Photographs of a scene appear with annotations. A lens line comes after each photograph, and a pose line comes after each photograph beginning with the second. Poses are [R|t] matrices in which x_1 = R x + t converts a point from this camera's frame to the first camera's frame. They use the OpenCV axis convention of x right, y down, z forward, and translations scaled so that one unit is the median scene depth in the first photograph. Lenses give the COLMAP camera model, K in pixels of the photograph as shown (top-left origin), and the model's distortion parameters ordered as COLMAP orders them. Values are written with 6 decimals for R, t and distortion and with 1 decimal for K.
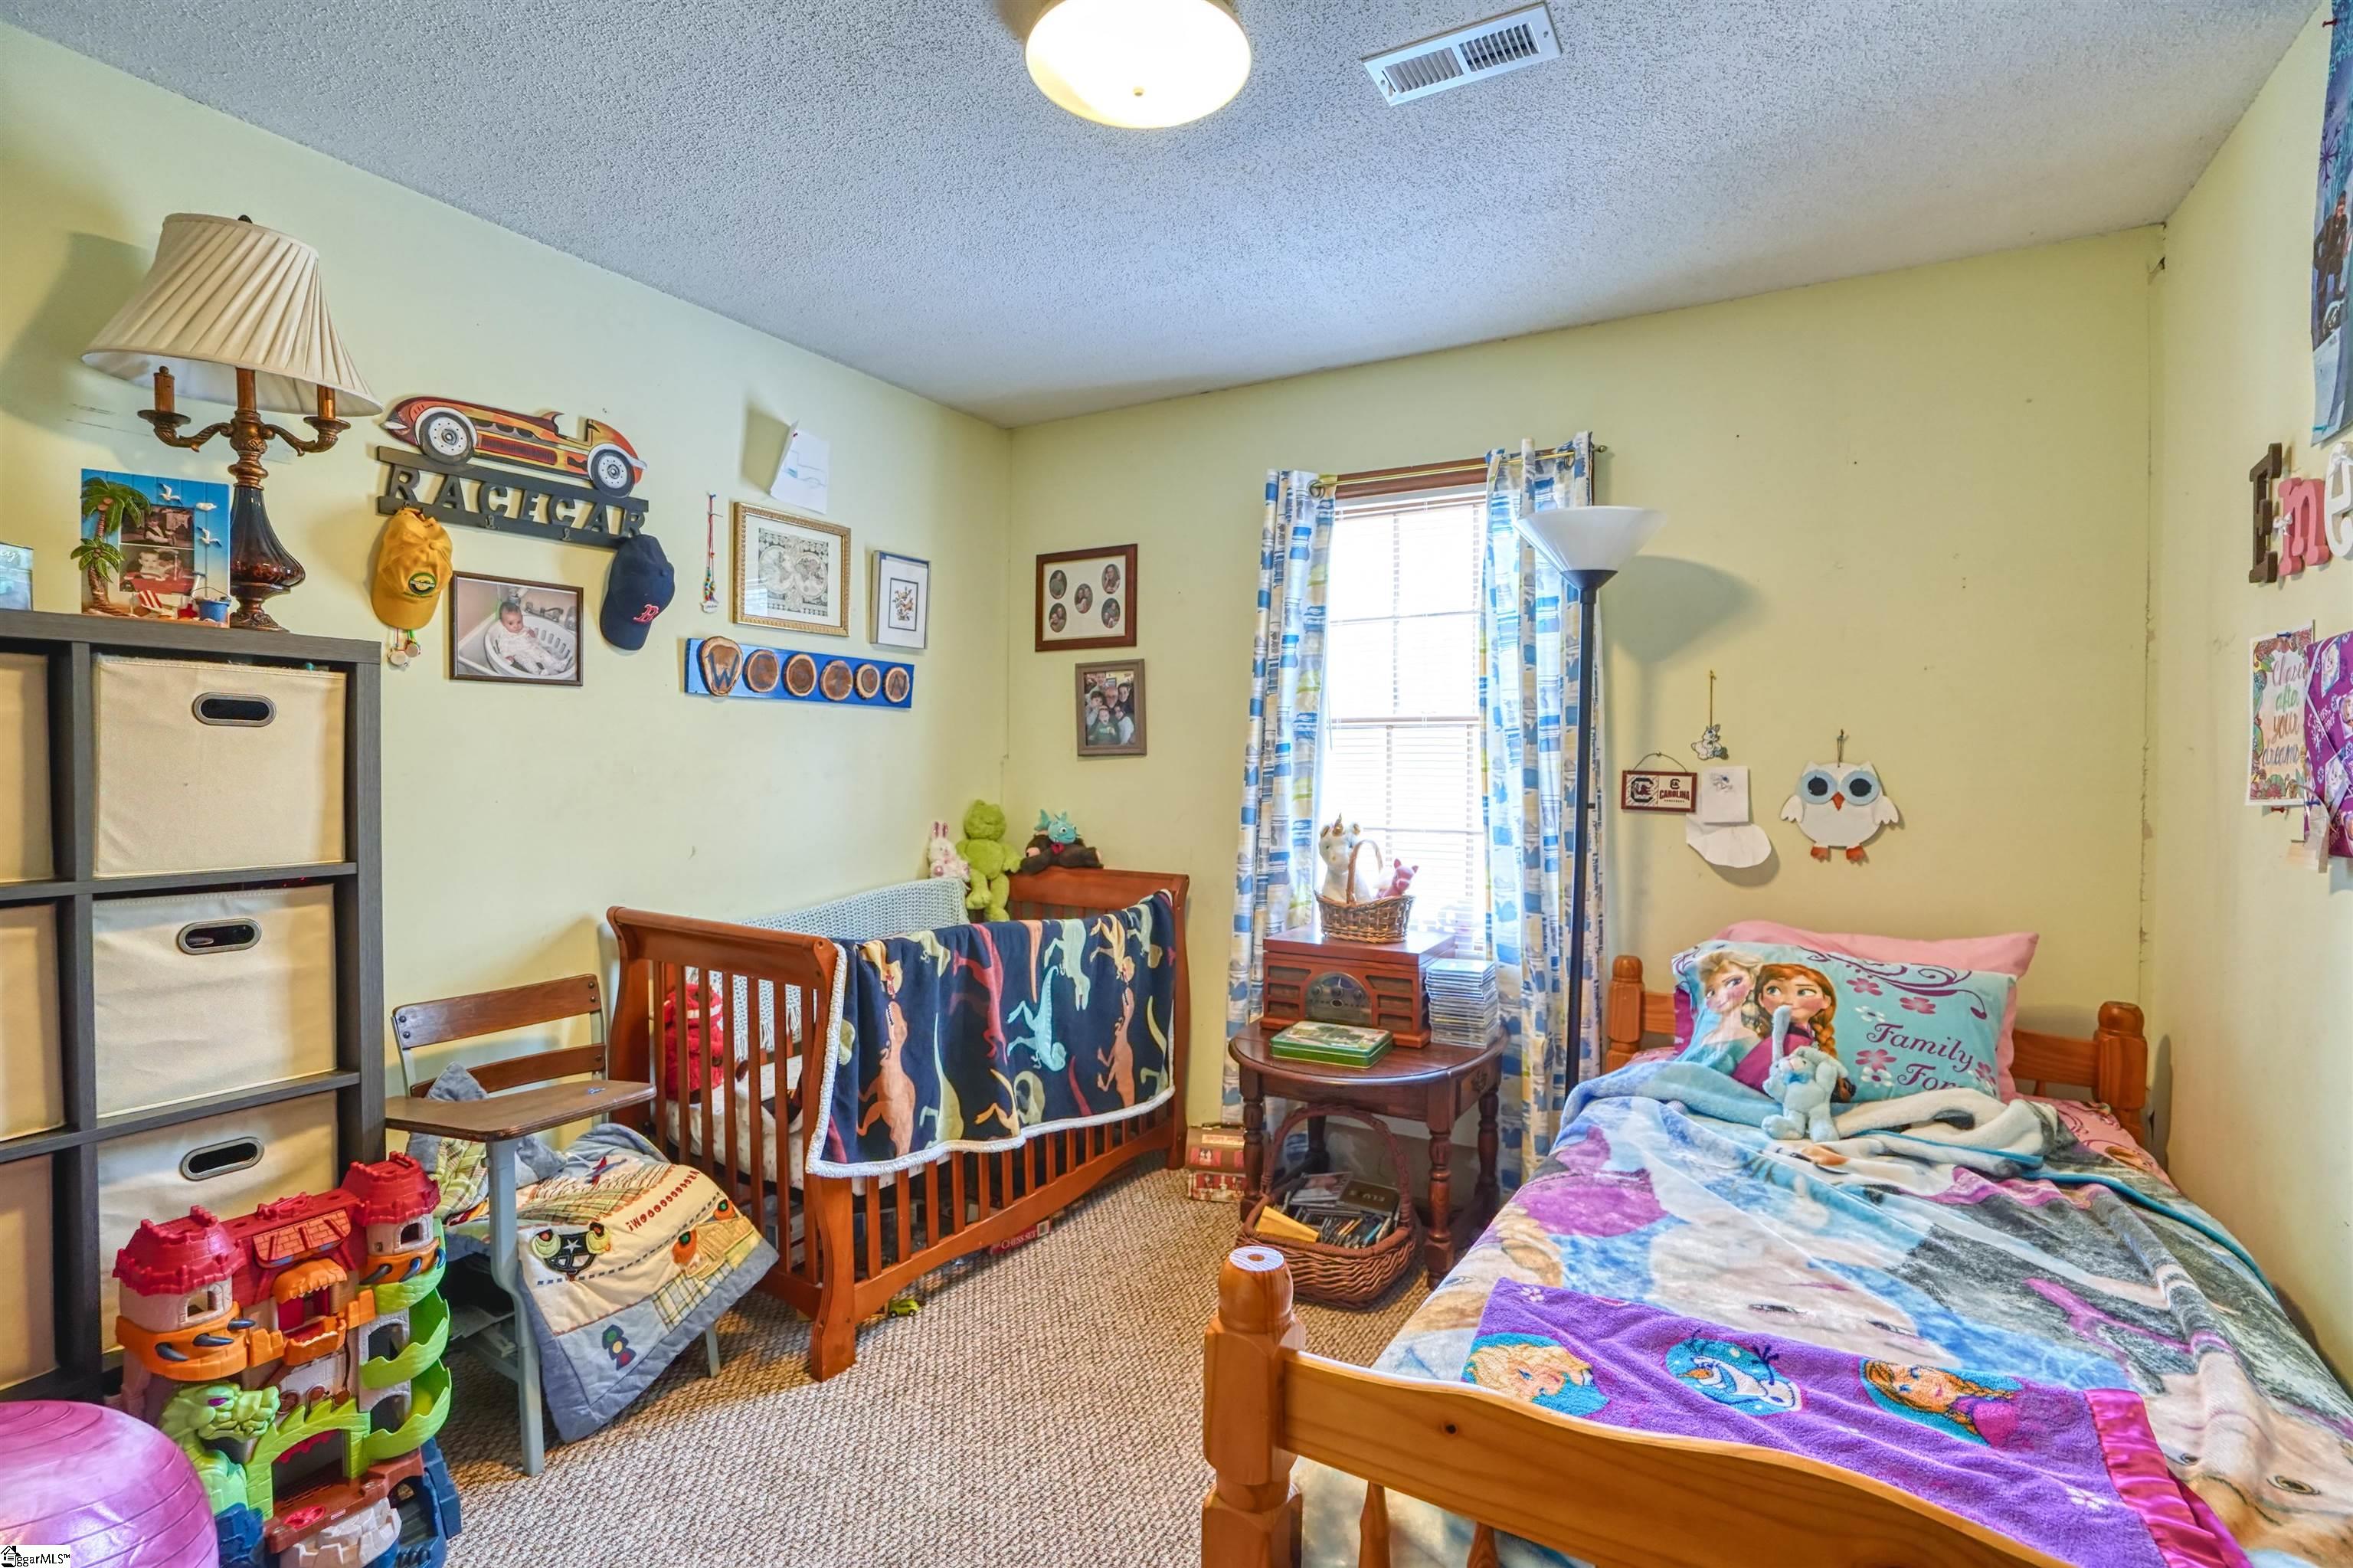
lens RADIAL K [[1095.1, 0, 1164.4], [0, 1095.1, 780.8], [0, 0, 1]] dist [-0.060584, 0.027053]
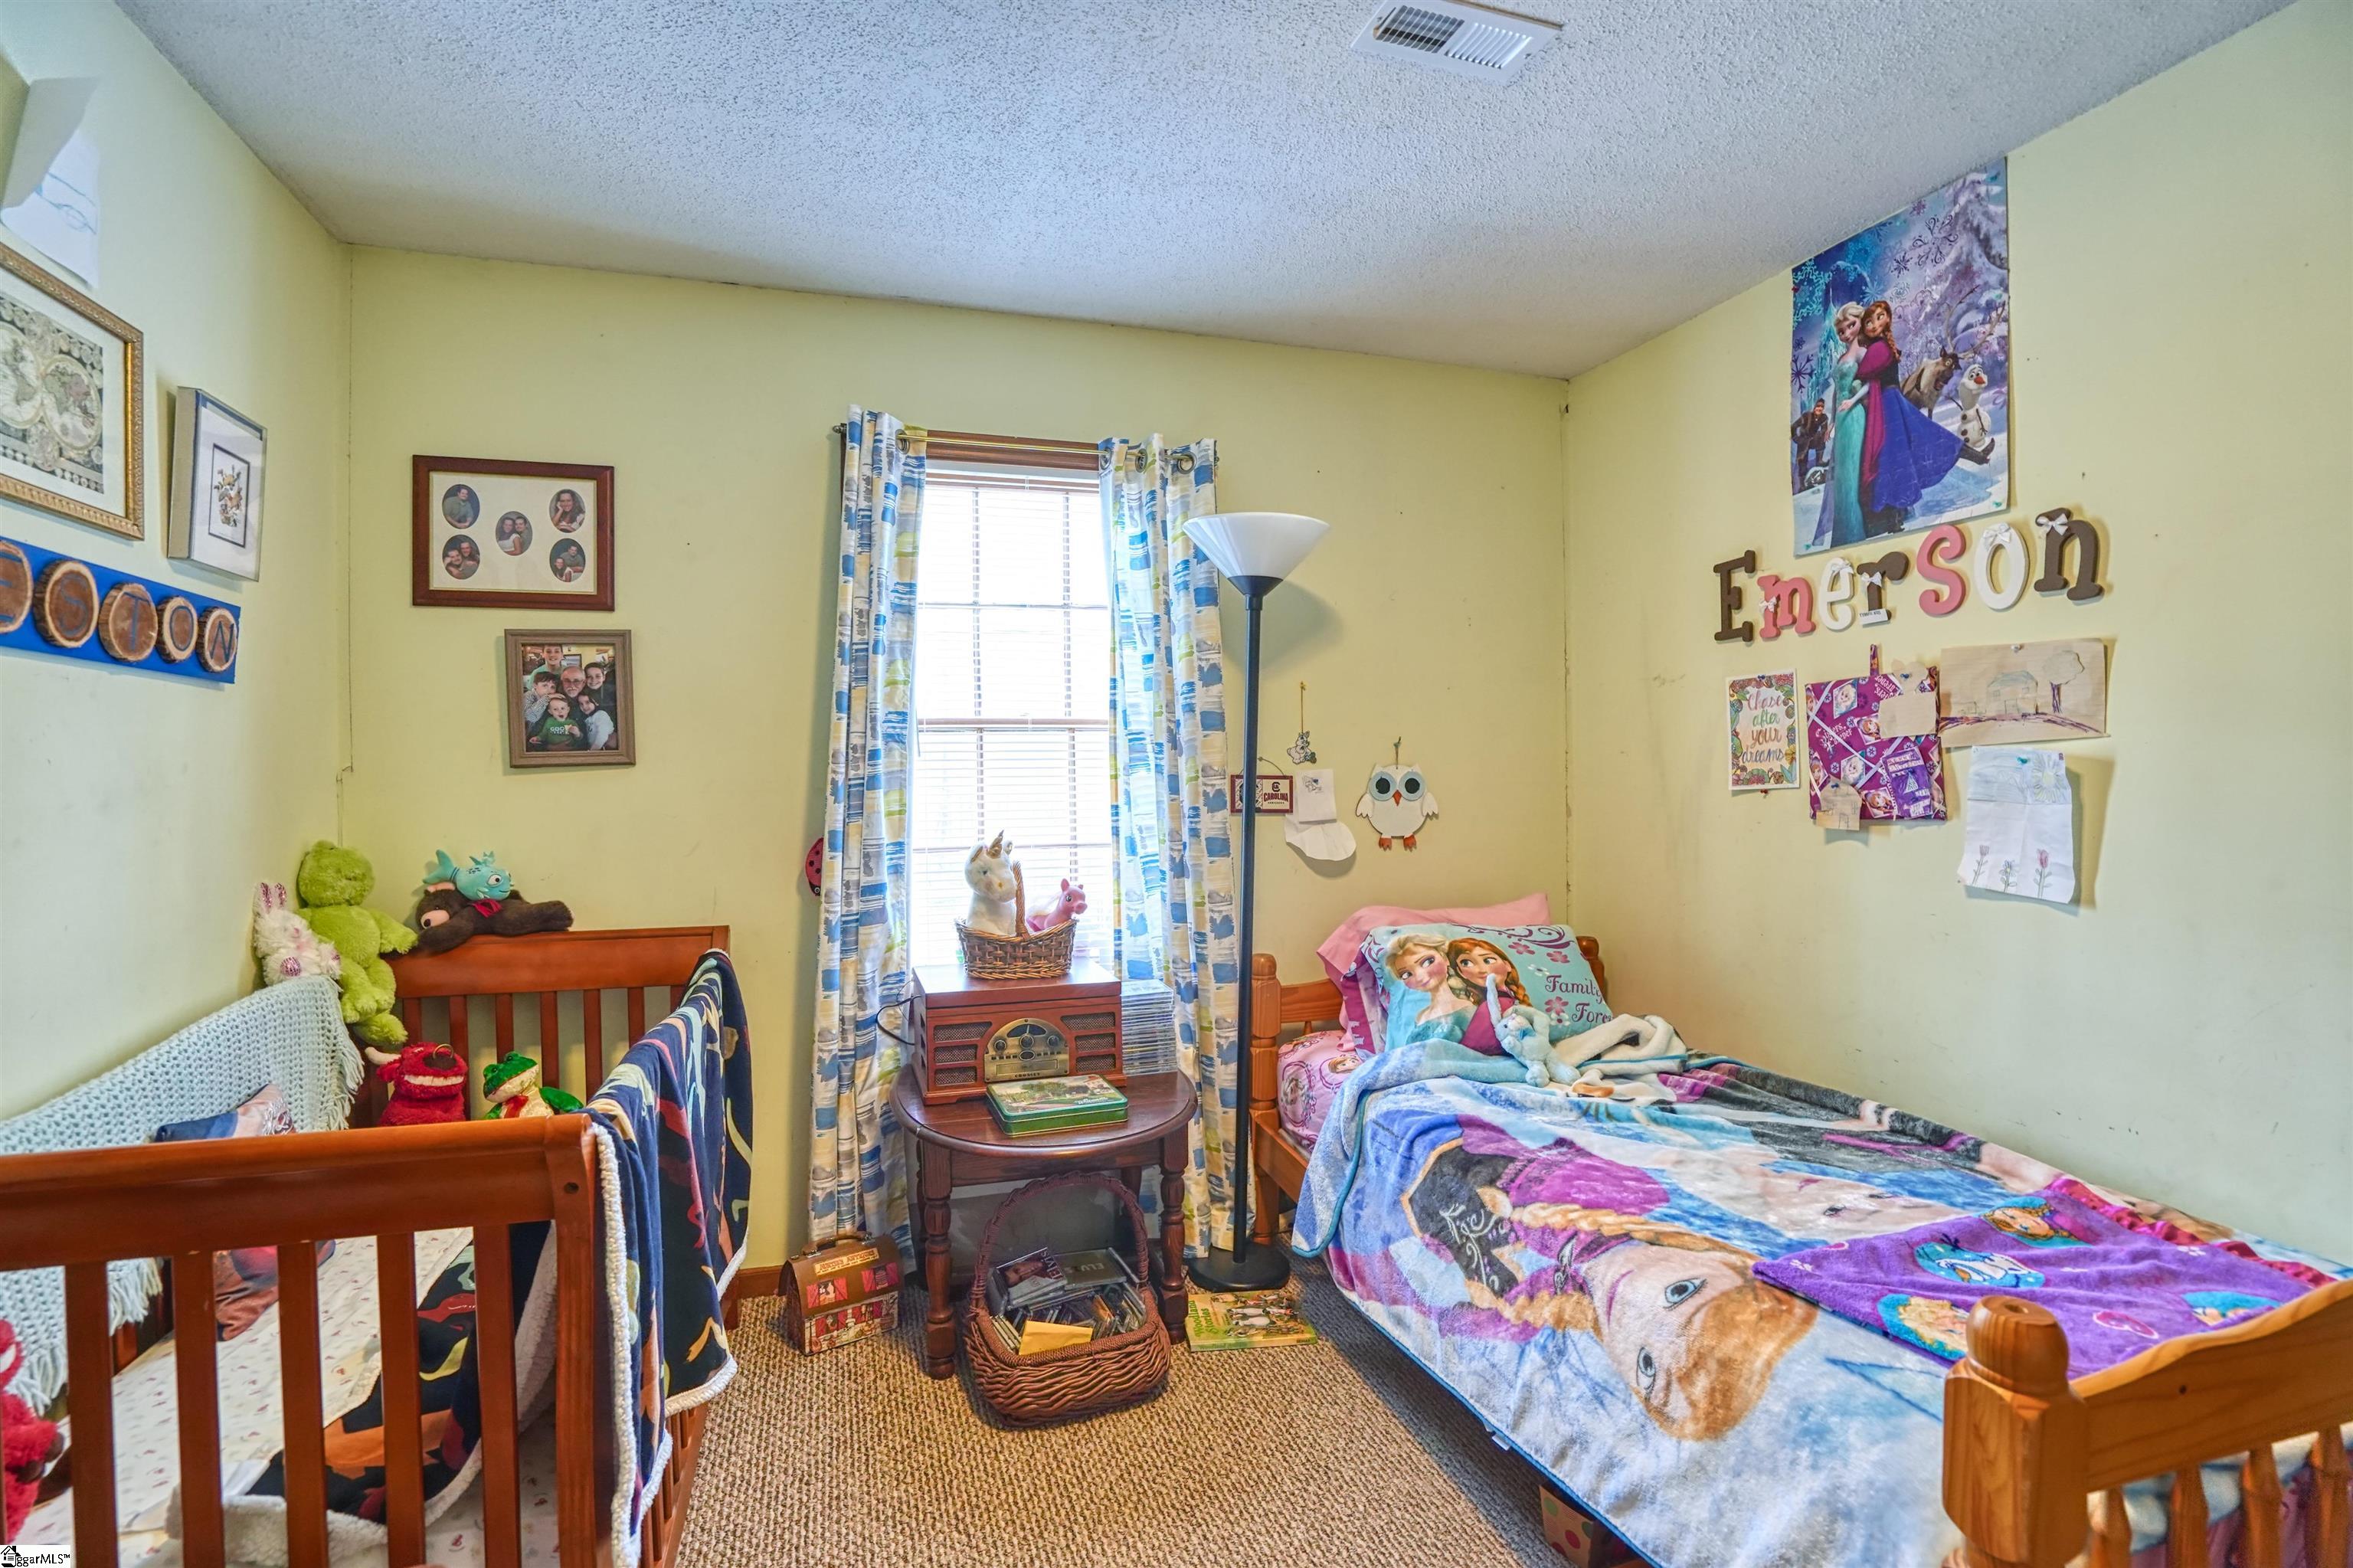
lens RADIAL K [[1095.1, 0, 1164.4], [0, 1095.1, 780.8], [0, 0, 1]] dist [-0.060584, 0.027053]
pose [[0.673629, -0.017160, 0.738870, -0.341439], [0.025342, 0.999679, 0.000112, -0.005144], [-0.738635, 0.018649, 0.673848, 0.304219]]
